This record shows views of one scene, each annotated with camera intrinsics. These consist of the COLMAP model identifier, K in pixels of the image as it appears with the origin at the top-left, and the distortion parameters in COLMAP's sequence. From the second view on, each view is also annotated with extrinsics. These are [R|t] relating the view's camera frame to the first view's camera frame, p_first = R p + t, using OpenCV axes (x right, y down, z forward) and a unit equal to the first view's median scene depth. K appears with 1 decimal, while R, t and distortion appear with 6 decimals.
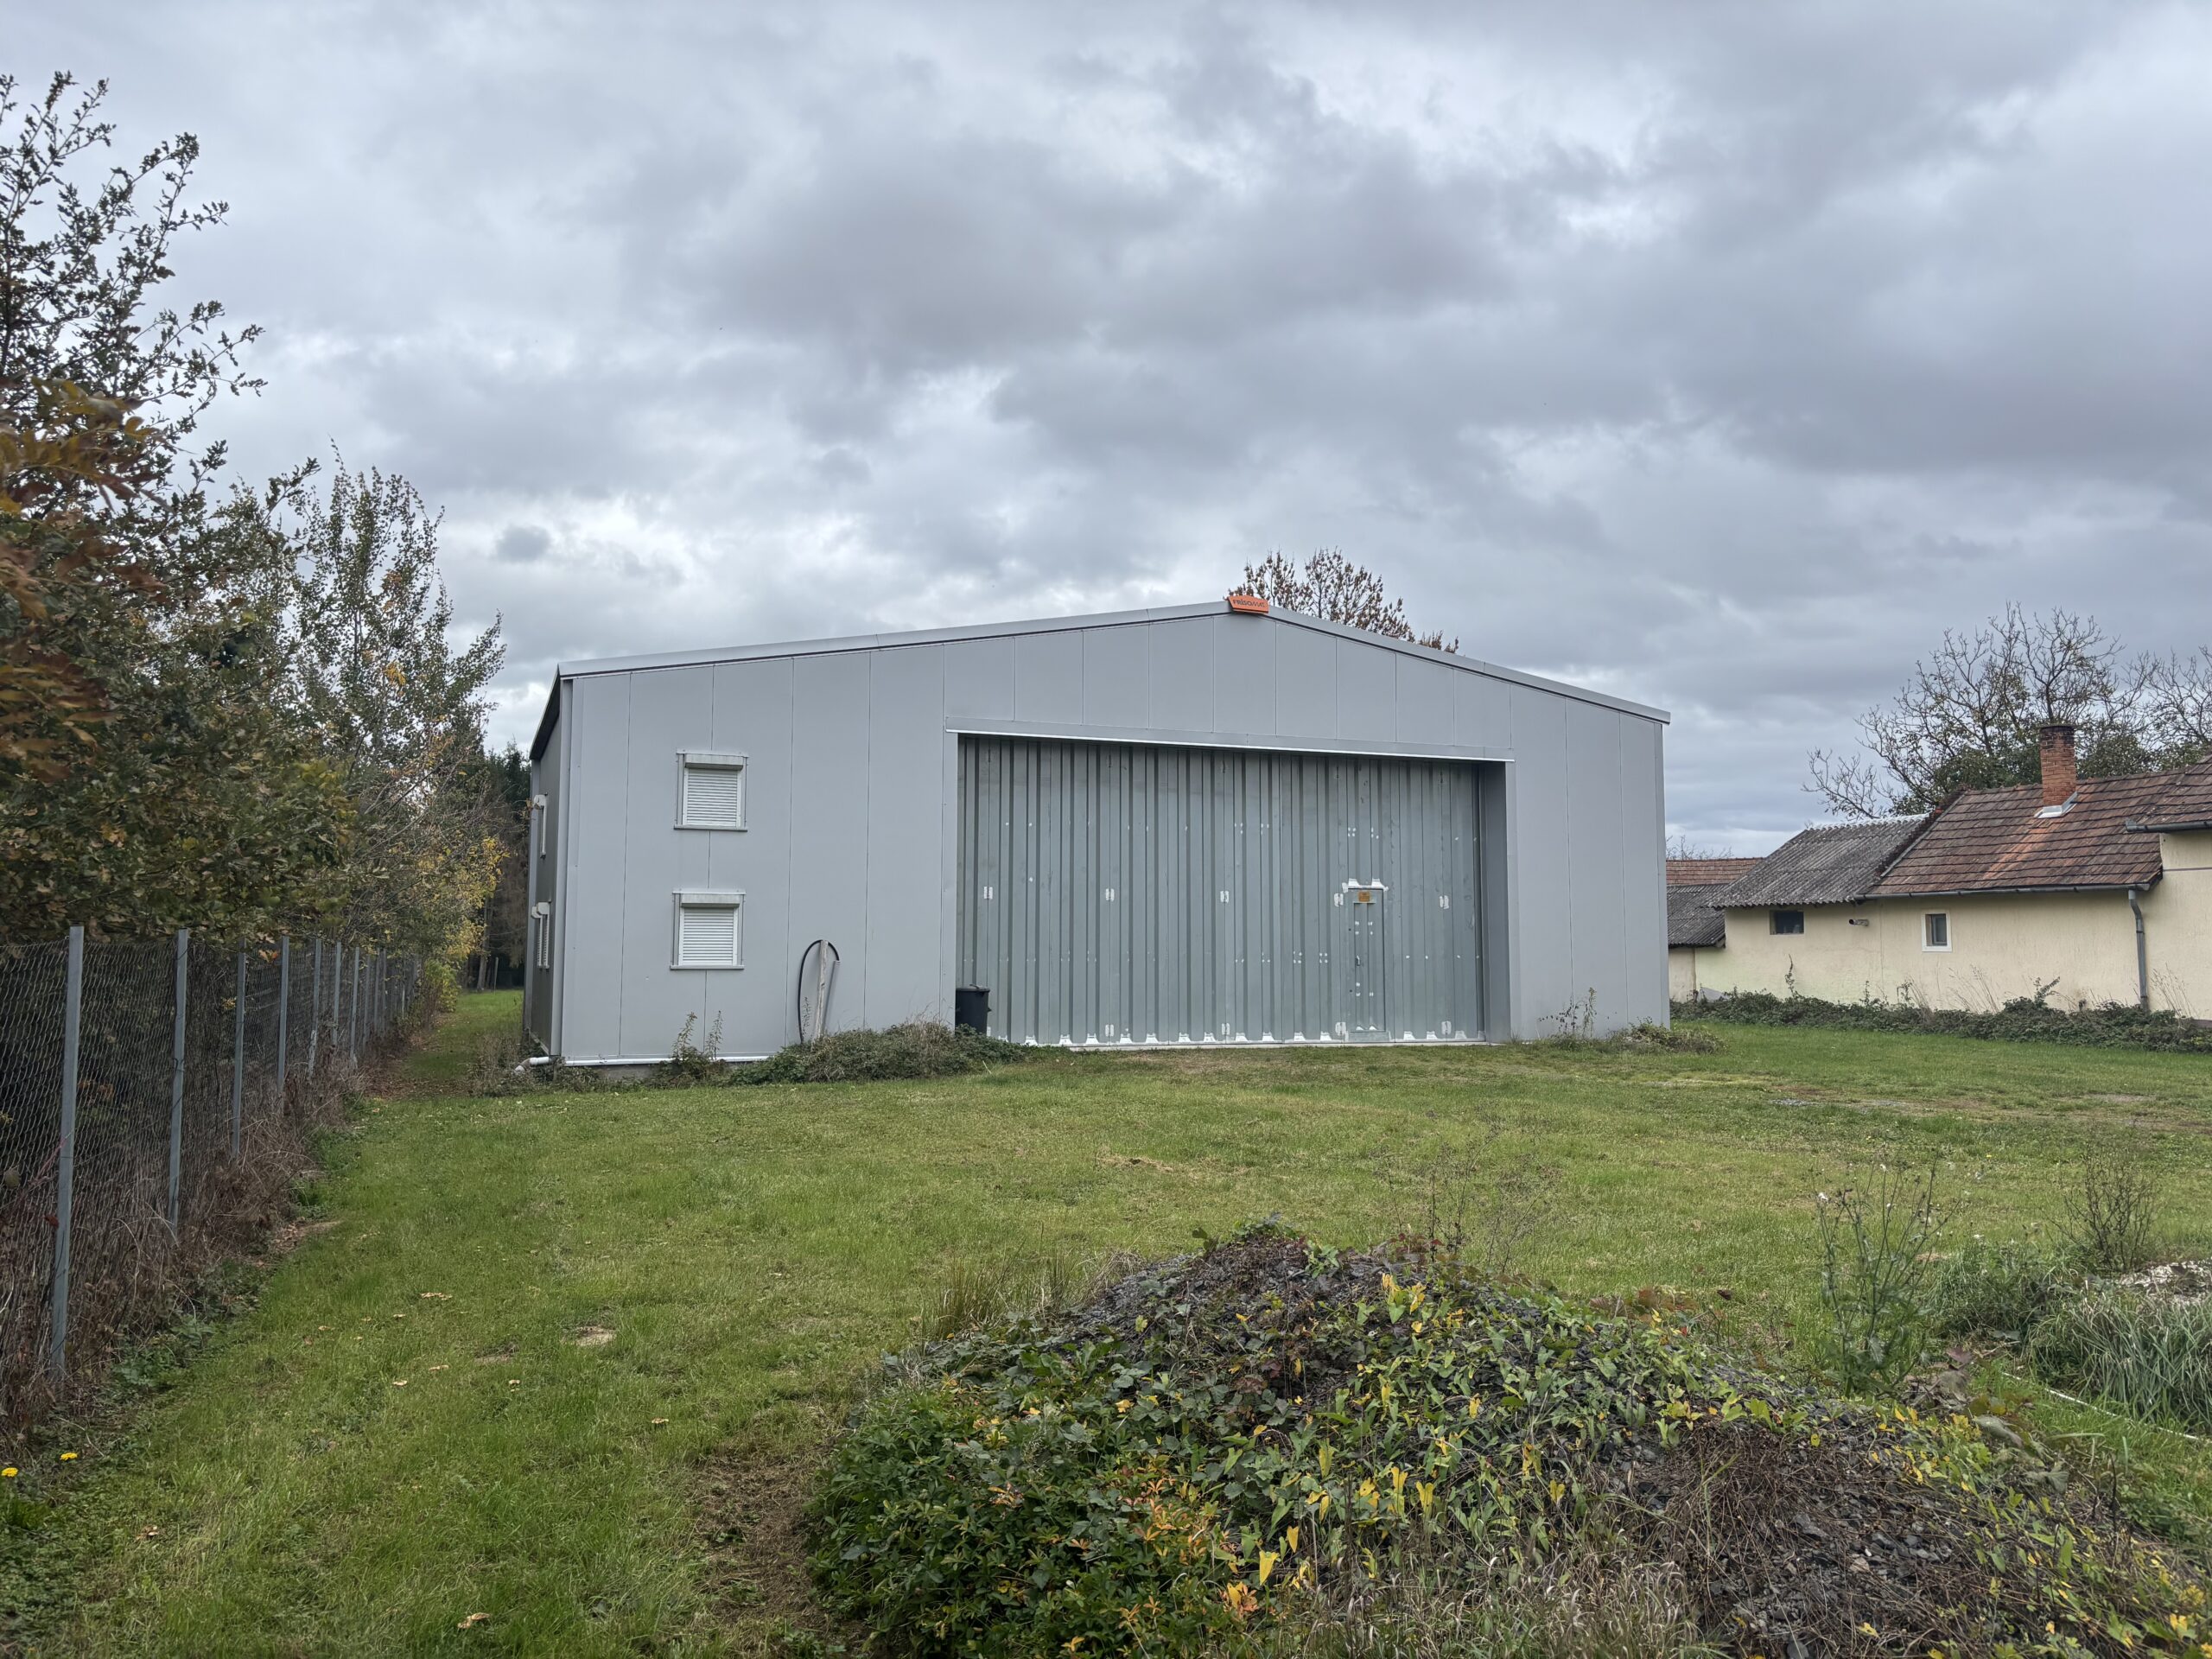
lens RADIAL K [[1640.8, 0, 1108.8], [0, 1640.8, 807.7], [0, 0, 1]] dist [0.166593, -0.130505]
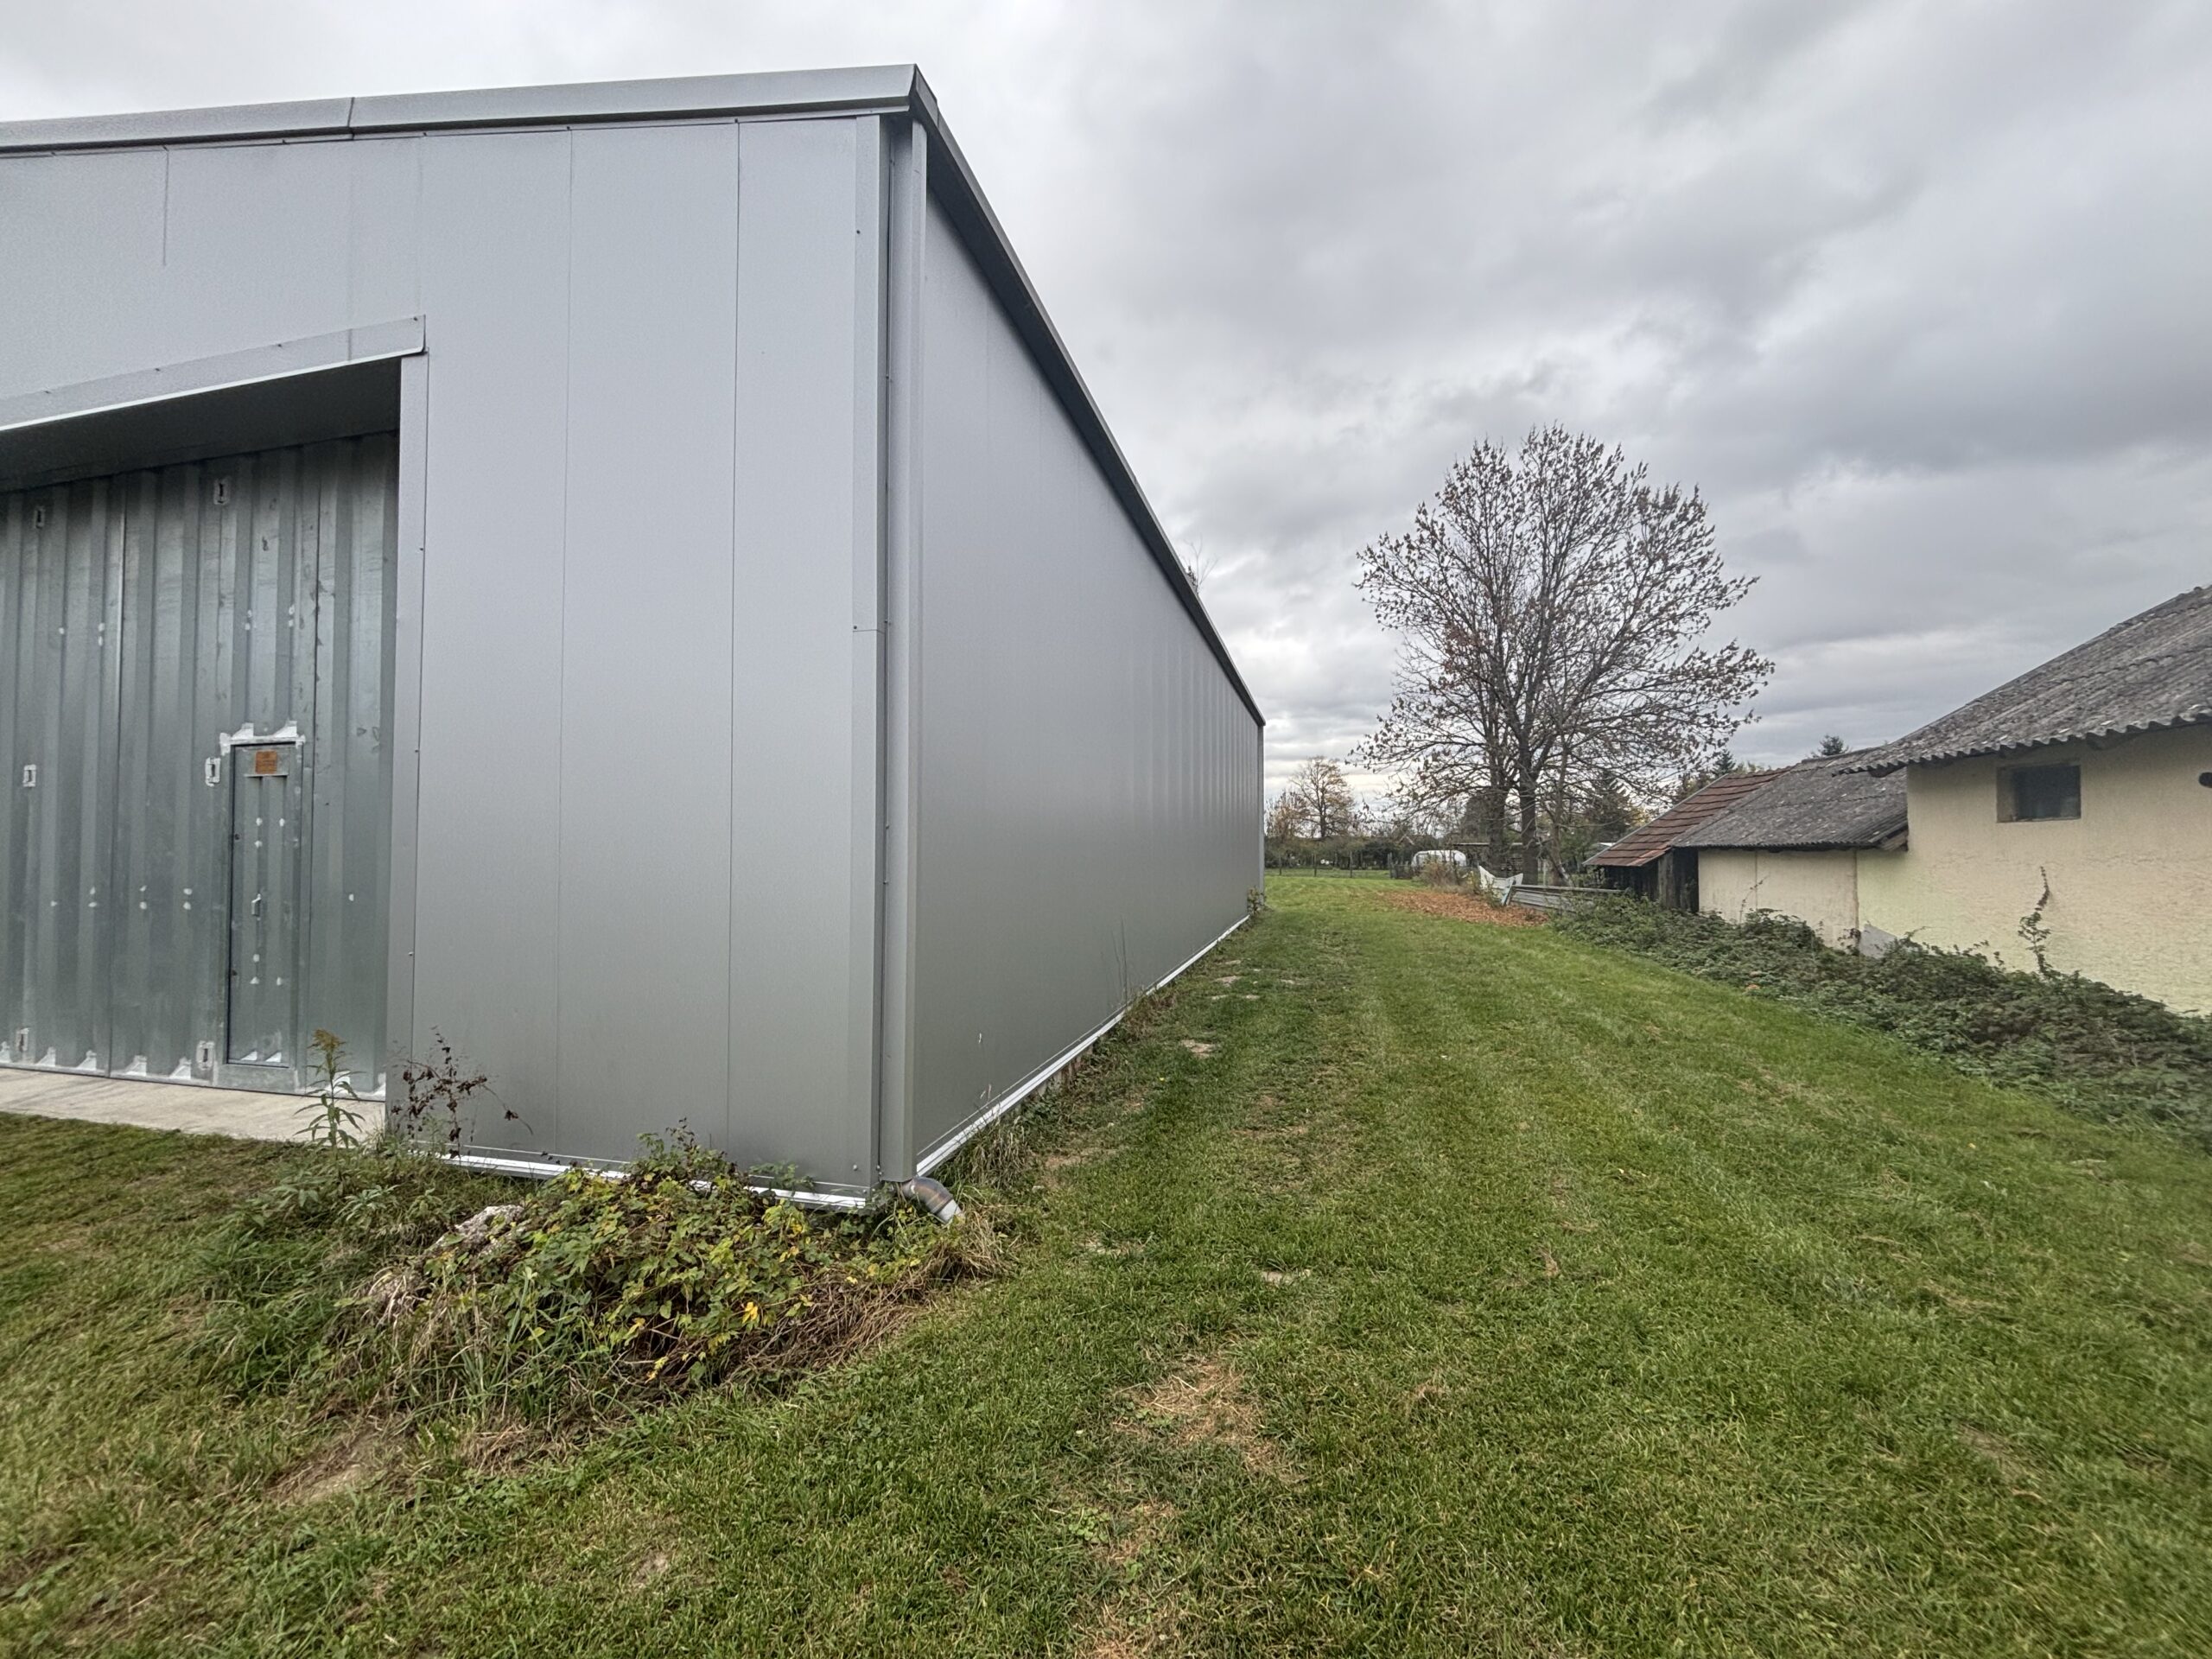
lens RADIAL K [[898.3, 0, 1097.2], [0, 898.3, 828.1], [0, 0, 1]] dist [-0.001839, -0.000300]
pose [[0.810346, -0.021996, -0.585538, 0.499954], [0.057167, 0.997496, 0.041644, 0.078289], [0.583156, -0.067219, 0.809574, 0.983214]]
